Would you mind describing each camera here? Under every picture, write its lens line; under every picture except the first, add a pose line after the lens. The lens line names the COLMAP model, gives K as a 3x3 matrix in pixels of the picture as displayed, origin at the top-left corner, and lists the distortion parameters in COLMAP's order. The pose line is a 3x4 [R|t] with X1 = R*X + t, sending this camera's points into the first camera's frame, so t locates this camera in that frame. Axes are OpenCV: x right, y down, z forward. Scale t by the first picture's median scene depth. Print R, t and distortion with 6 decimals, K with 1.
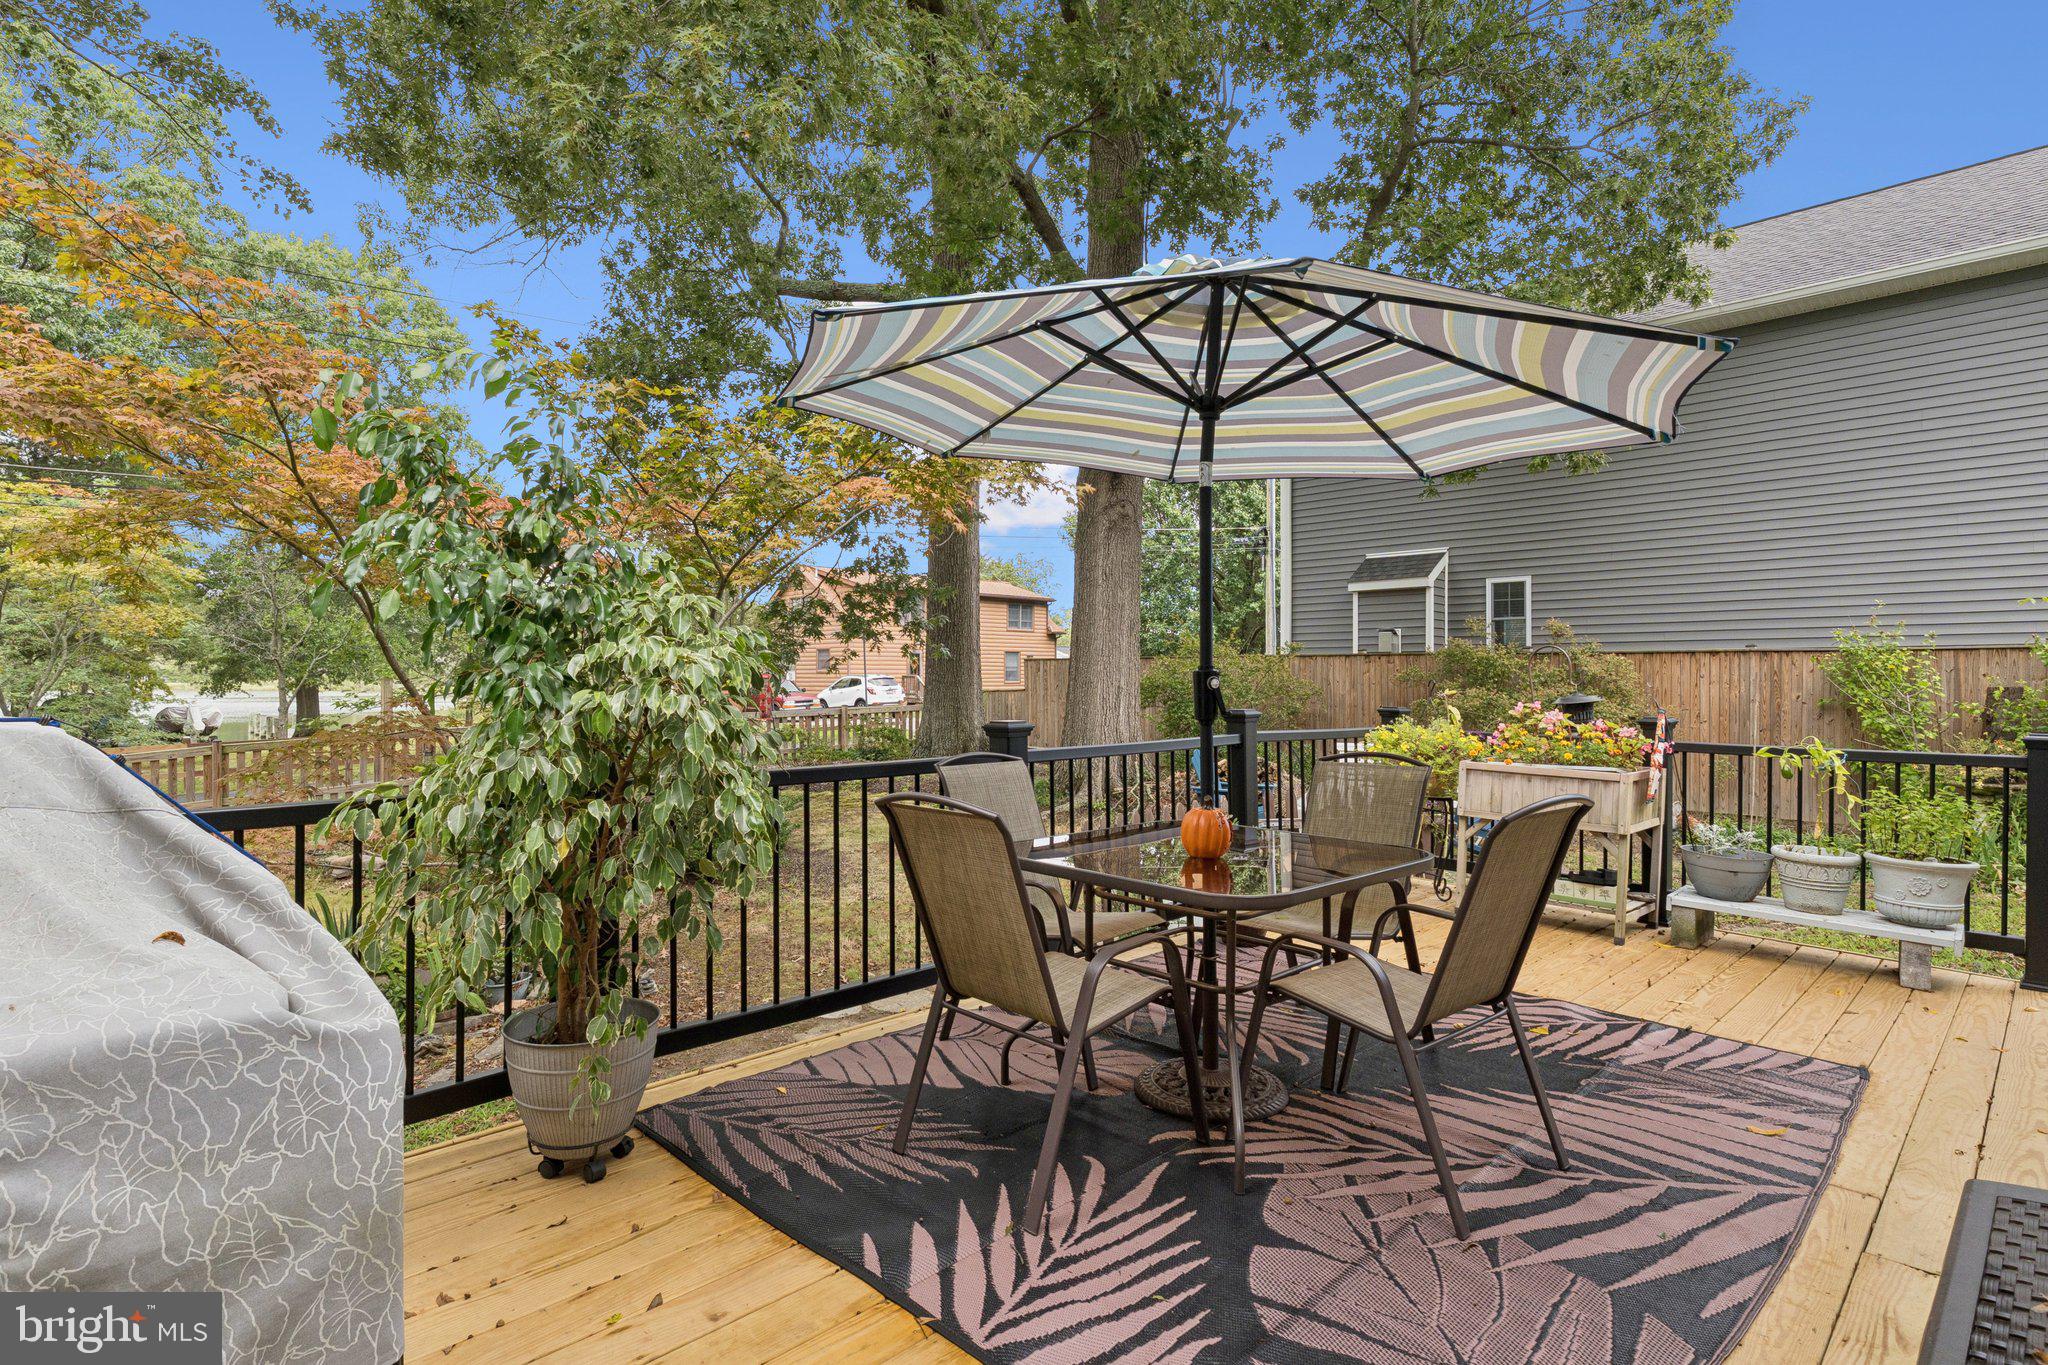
lens RADIAL K [[1069.3, 0, 999.4], [0, 1069.3, 654.2], [0, 0, 1]] dist [-0.007423, -0.000039]
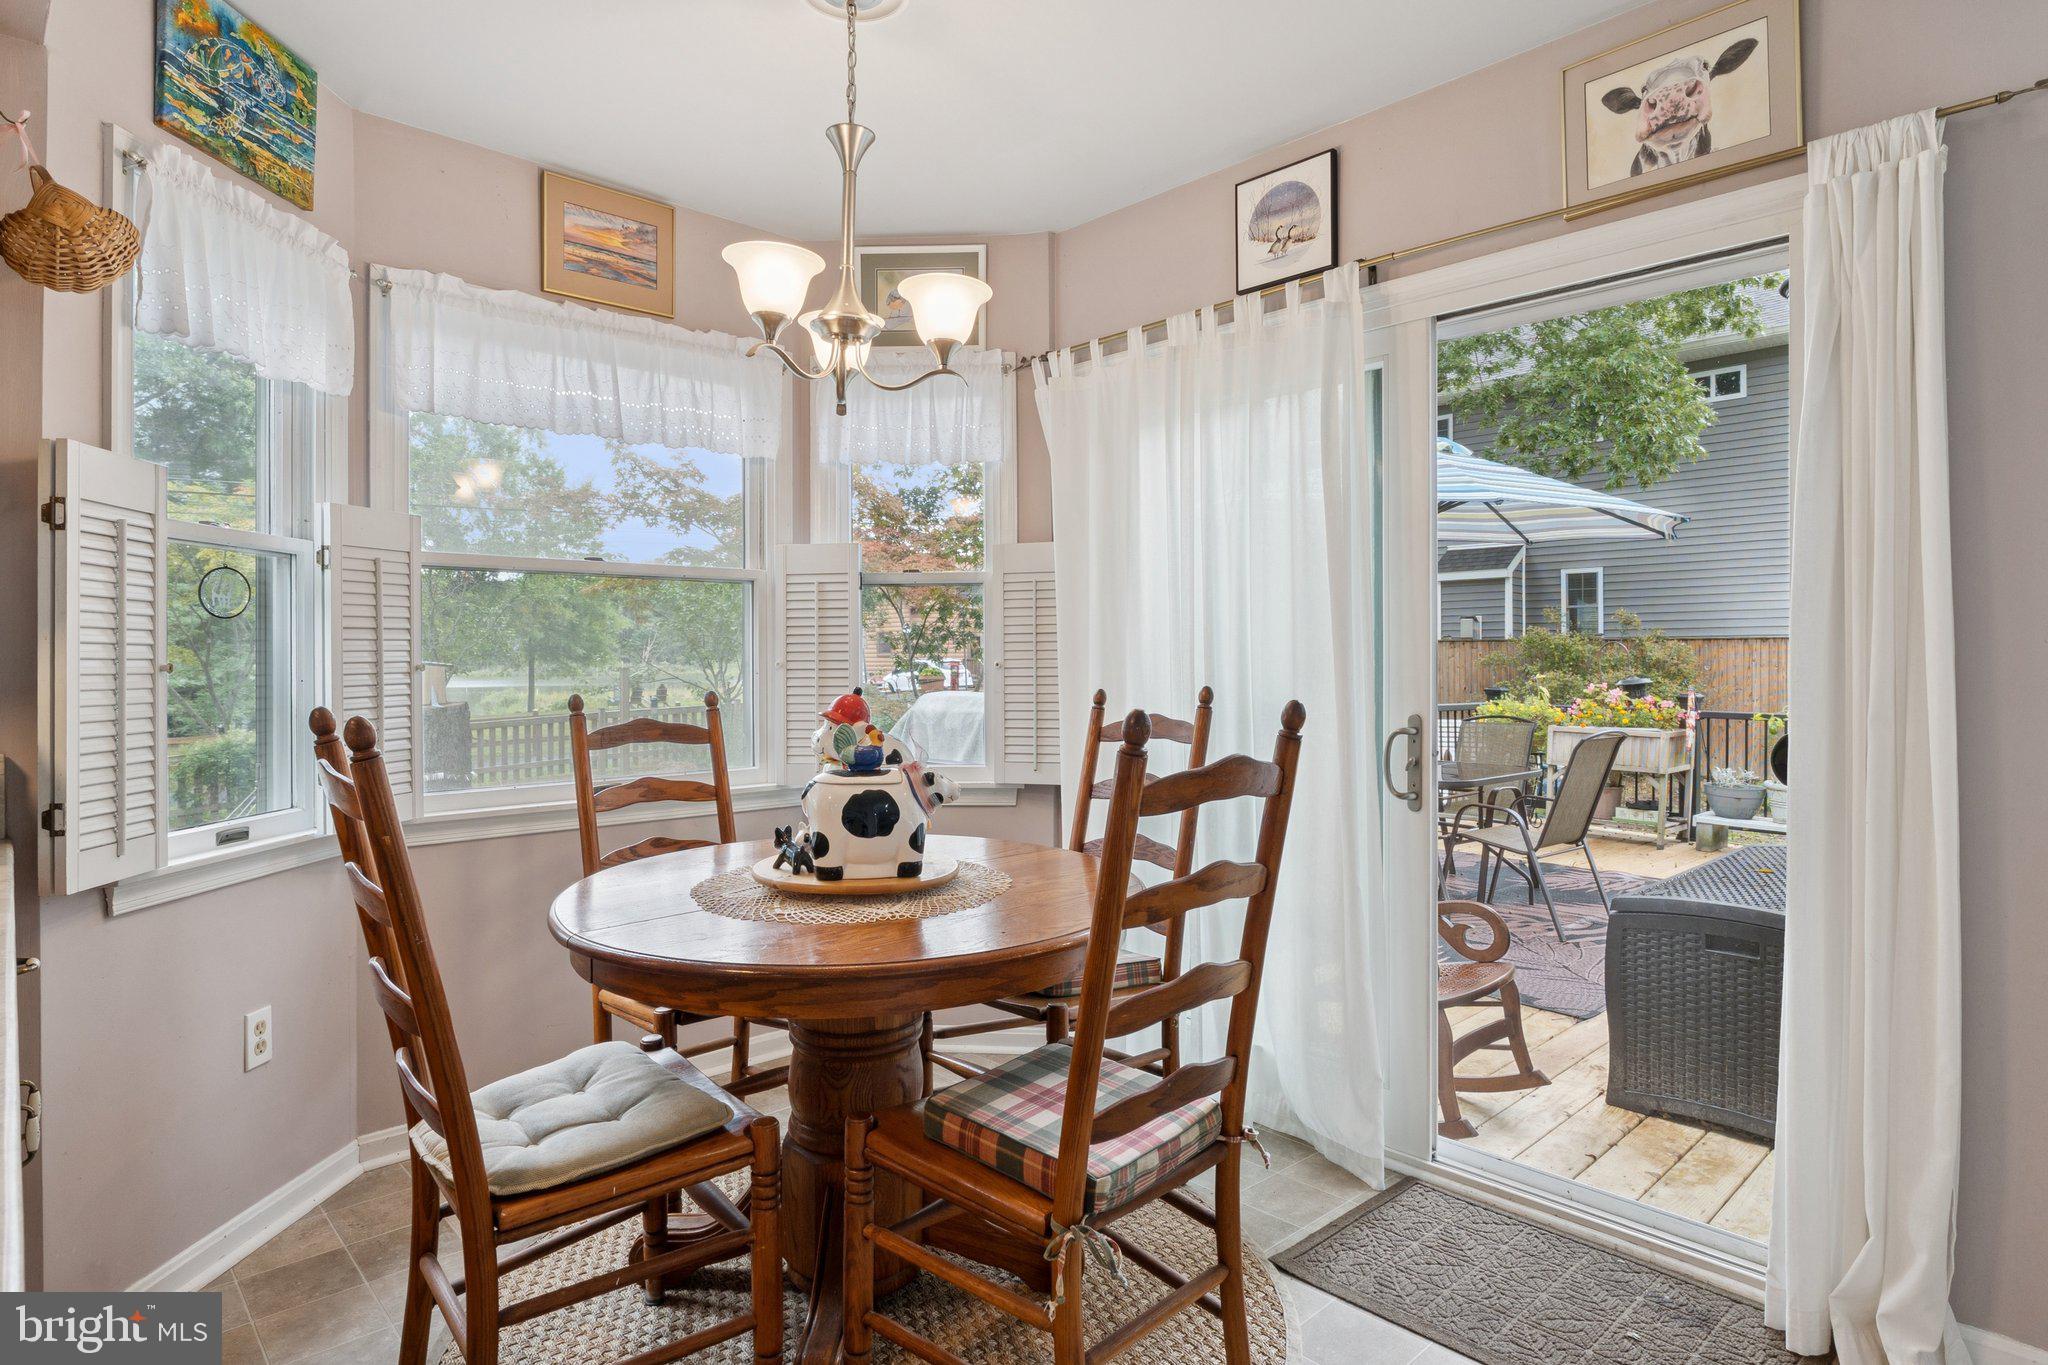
lens RADIAL K [[1119.8, 0, 1005.8], [0, 1119.8, 653.8], [0, 0, 1]] dist [-0.008199, 0.001961]
pose [[0.999534, -0.004785, -0.030145, -0.233297], [0.005295, 0.999844, 0.016840, -0.022548], [0.030059, -0.016992, 0.999404, -0.481385]]
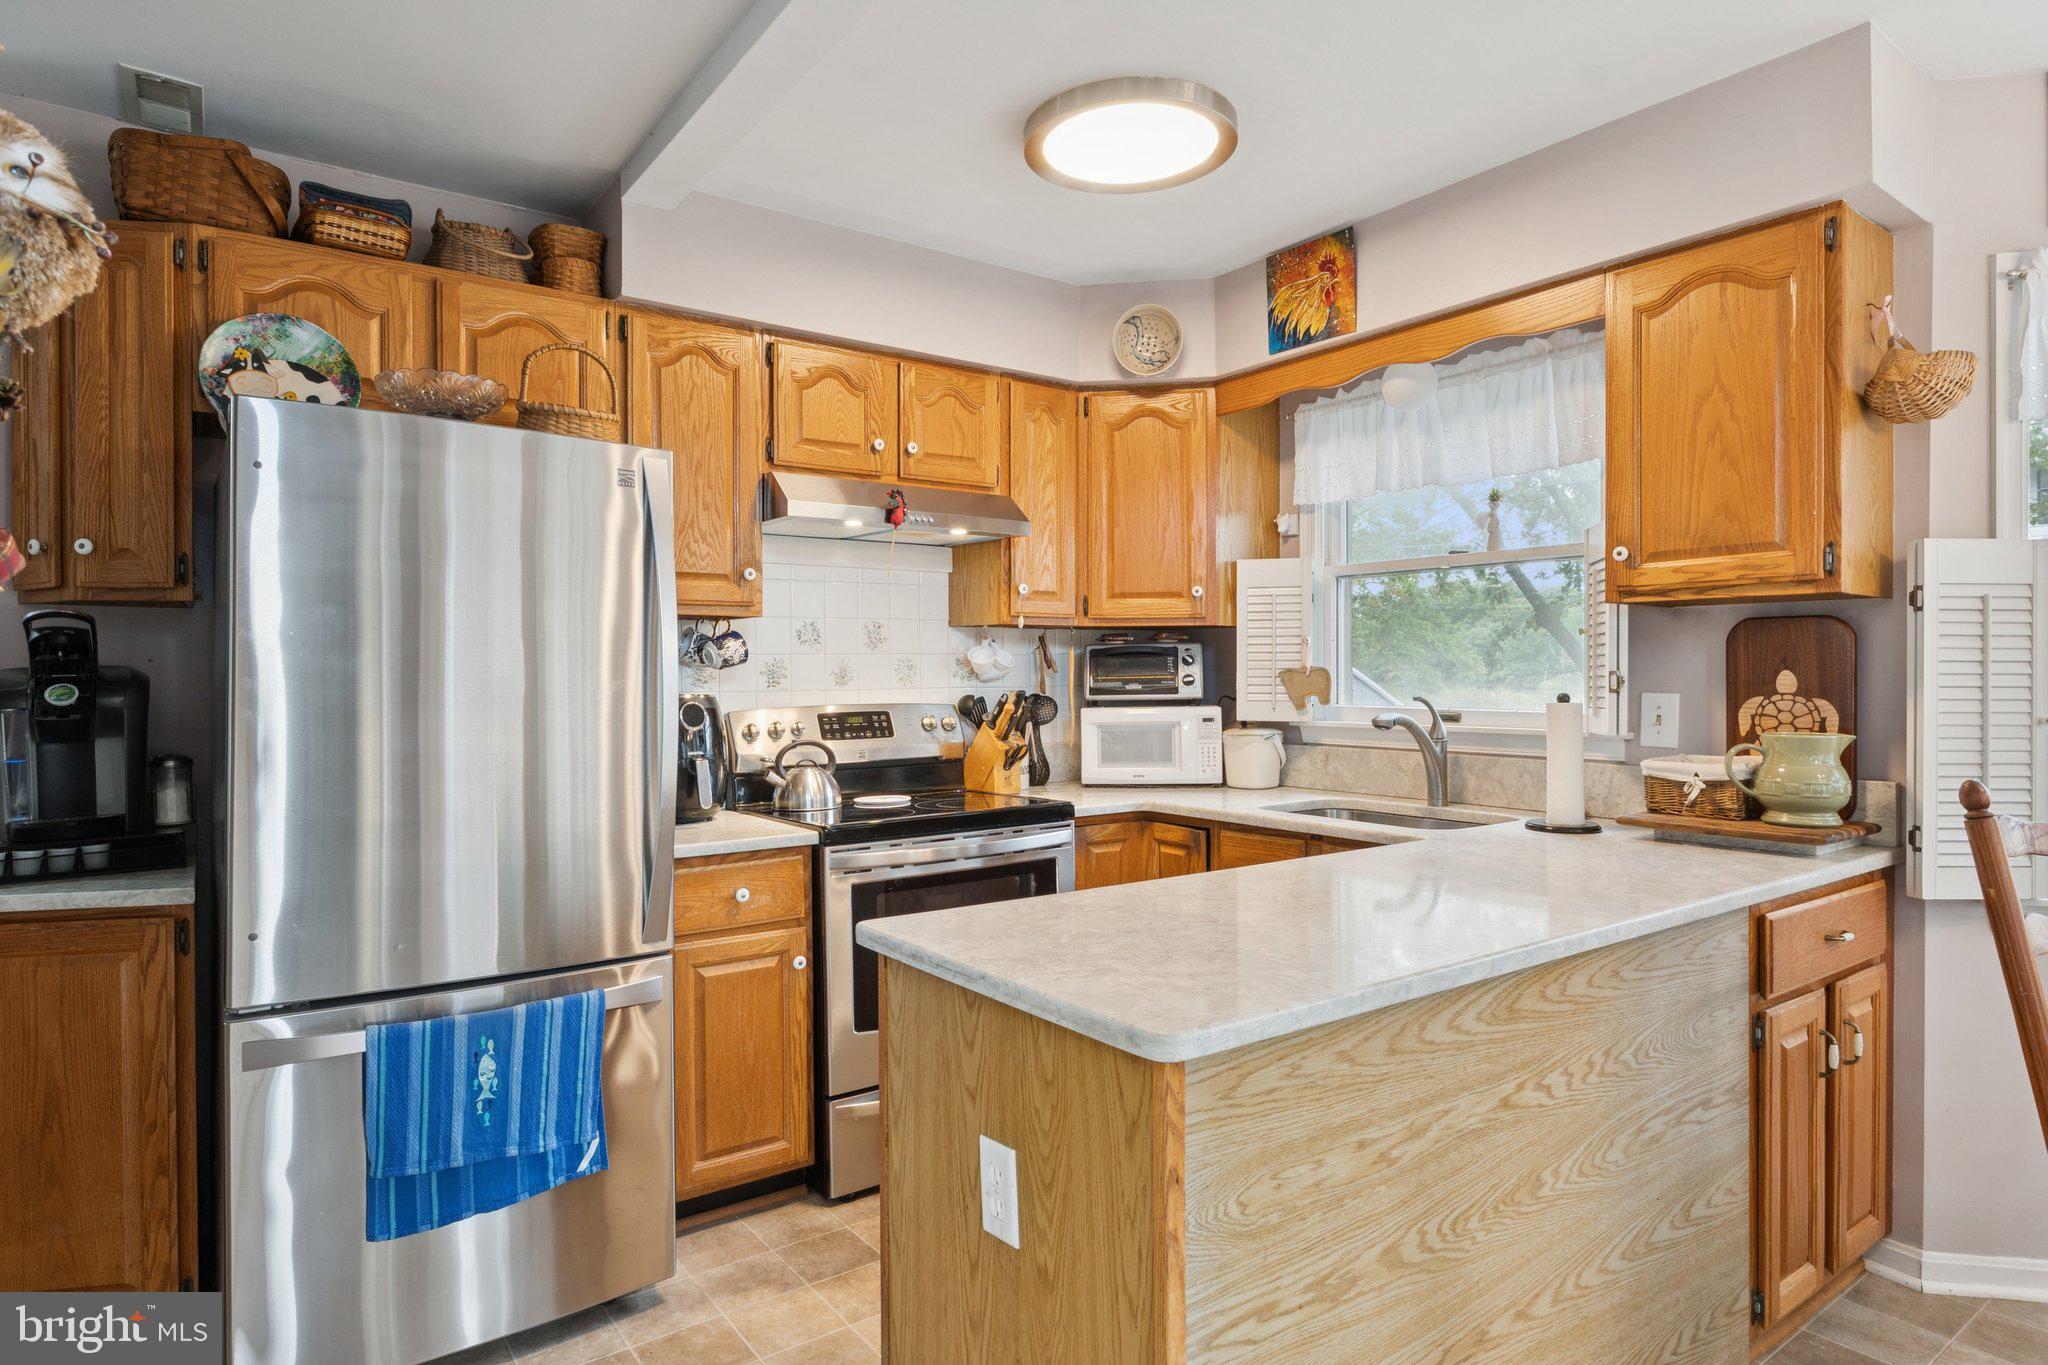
lens RADIAL K [[1119.8, 0, 1020.5], [0, 1119.8, 681.9], [0, 0, 1]] dist [-0.008199, 0.001961]
pose [[-0.143706, 0.005371, -0.989606, -0.079052], [0.022233, 0.999750, 0.002197, -0.035357], [0.989371, -0.021686, -0.143789, -0.439069]]
